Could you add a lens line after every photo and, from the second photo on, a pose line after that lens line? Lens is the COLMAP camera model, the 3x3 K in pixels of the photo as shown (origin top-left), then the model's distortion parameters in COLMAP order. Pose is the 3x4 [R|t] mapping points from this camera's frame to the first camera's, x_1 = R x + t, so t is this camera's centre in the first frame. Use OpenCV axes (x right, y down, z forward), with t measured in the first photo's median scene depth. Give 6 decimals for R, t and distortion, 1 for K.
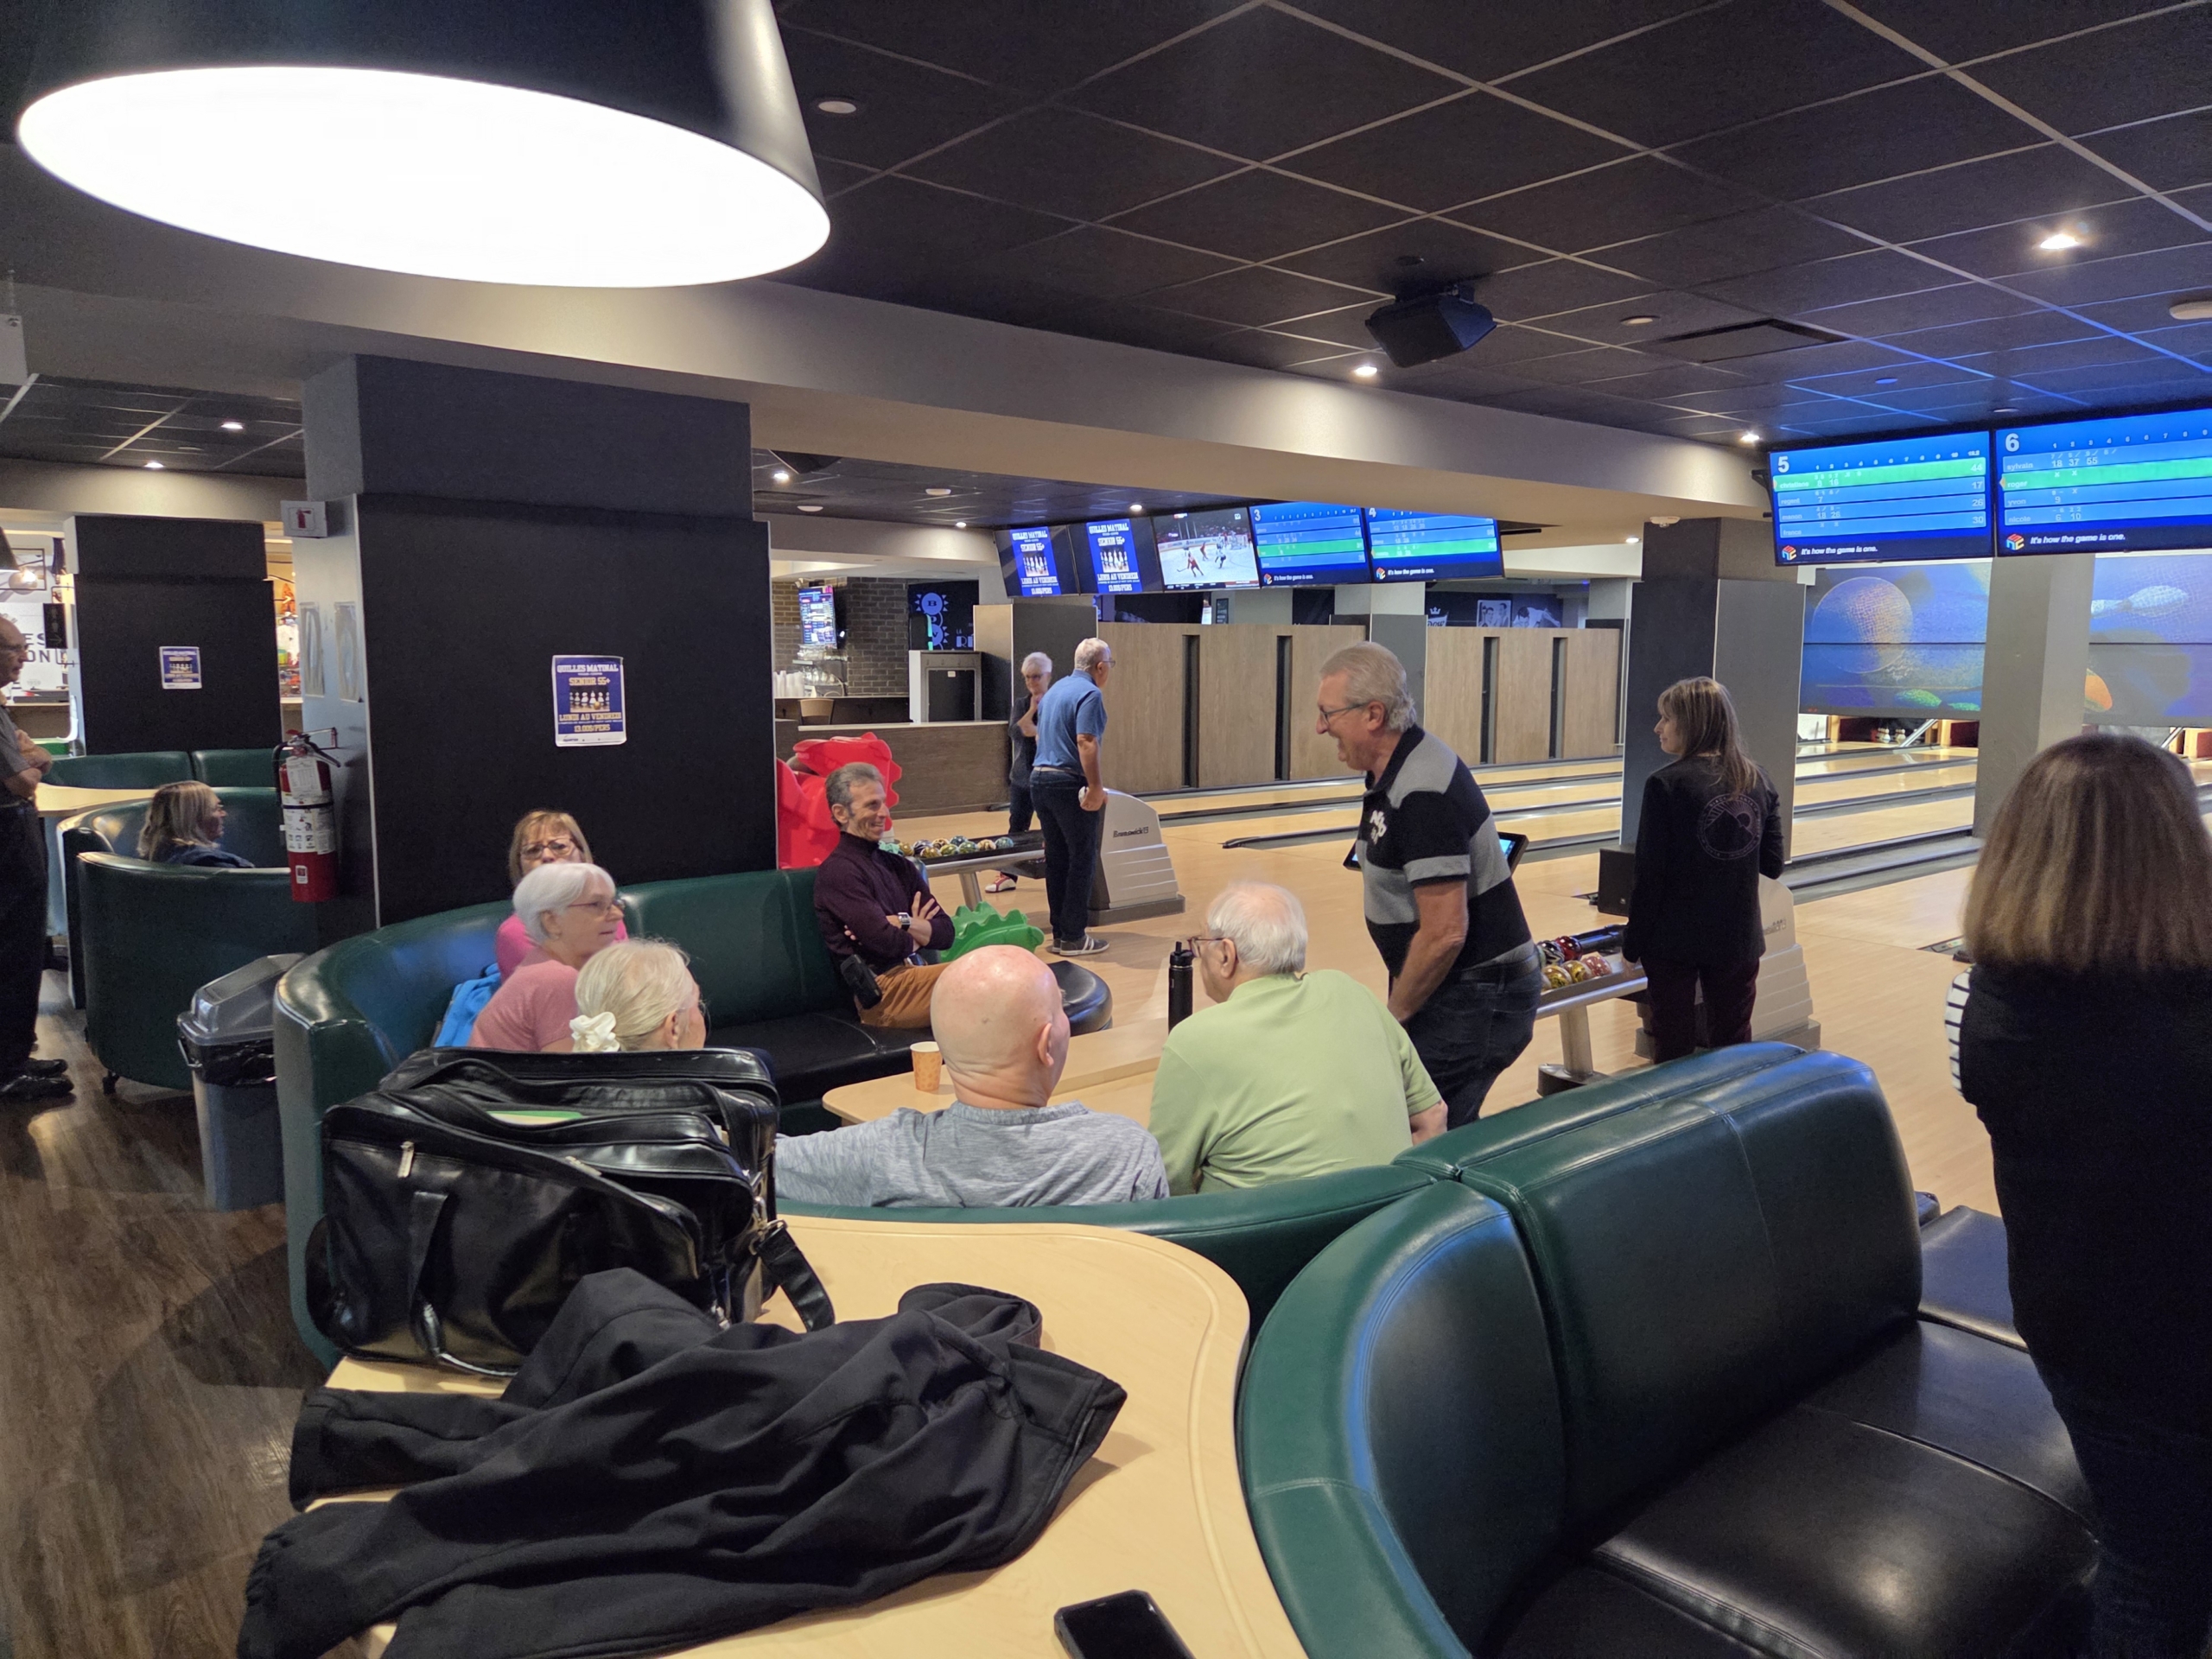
lens RADIAL K [[1490.4, 0, 1119.7], [0, 1490.4, 785.0], [0, 0, 1]] dist [0.044094, -0.011380]
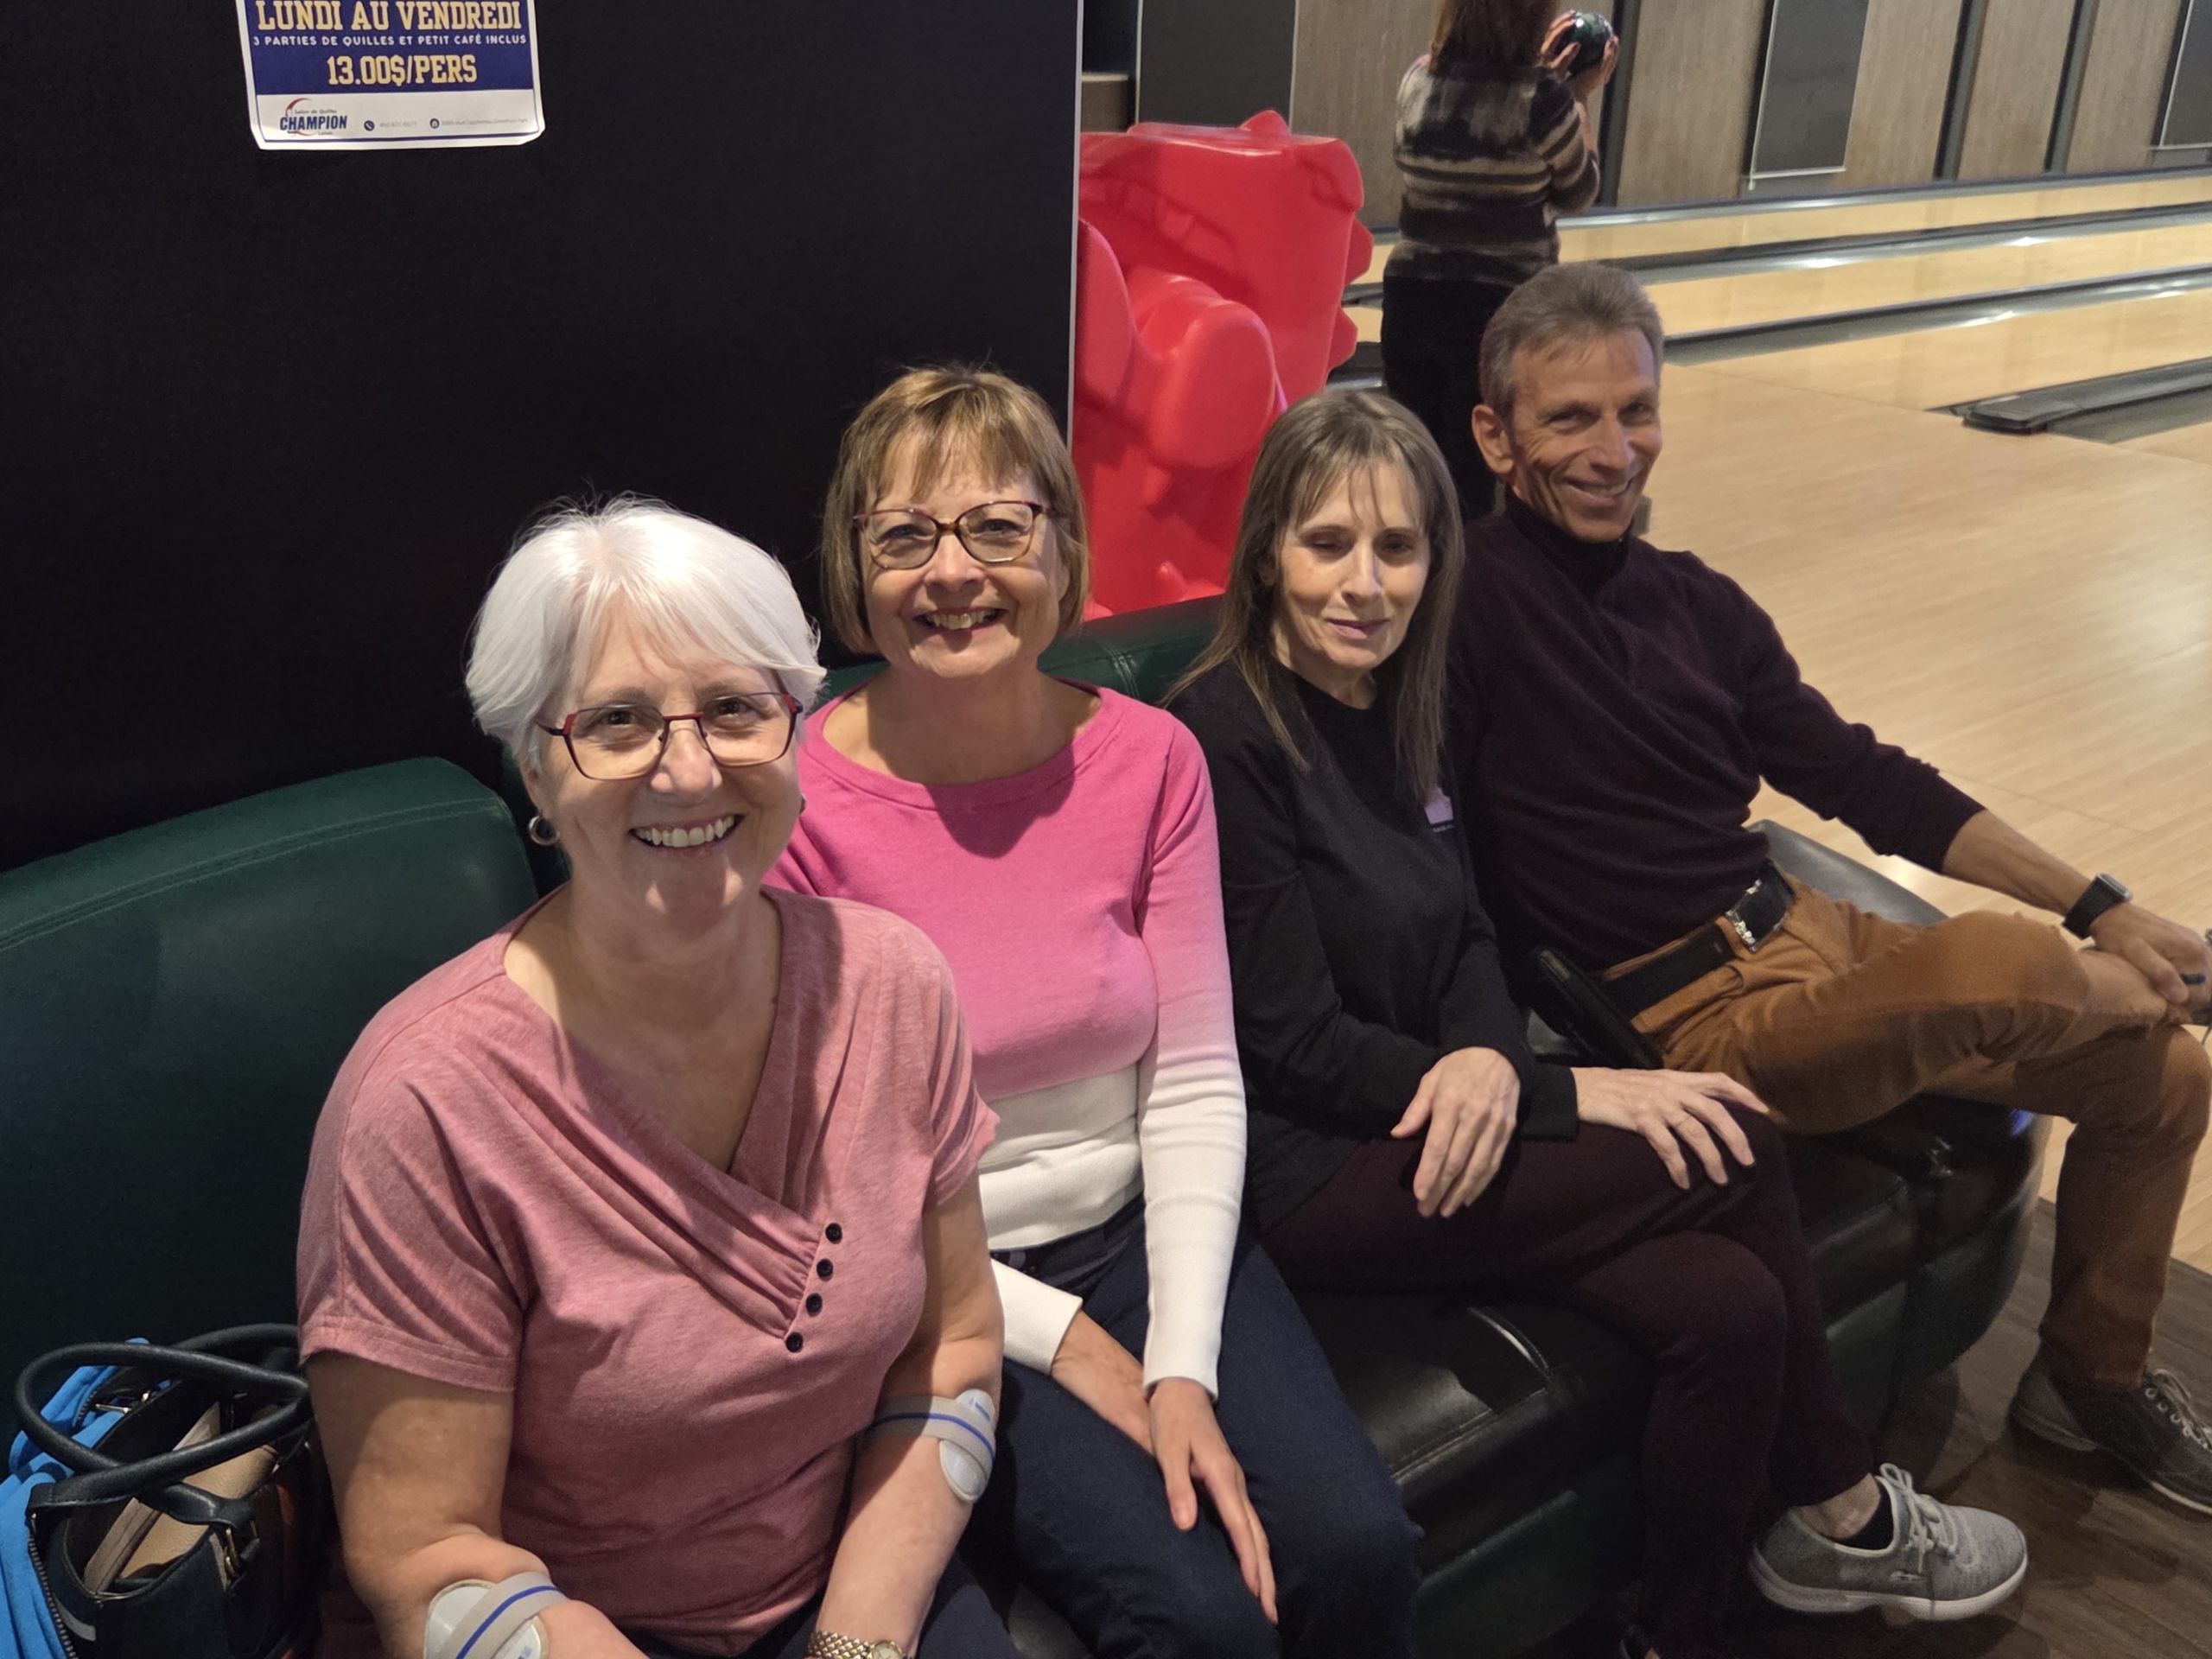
lens RADIAL K [[2150.1, 0, 1115.2], [0, 2150.1, 823.2], [0, 0, 1]] dist [0.058613, 0.000000]
pose [[0.999349, 0.035375, 0.007097, -0.112970], [-0.035925, 0.957485, 0.286239, -0.012379], [0.003331, -0.286307, 0.958132, 0.303028]]
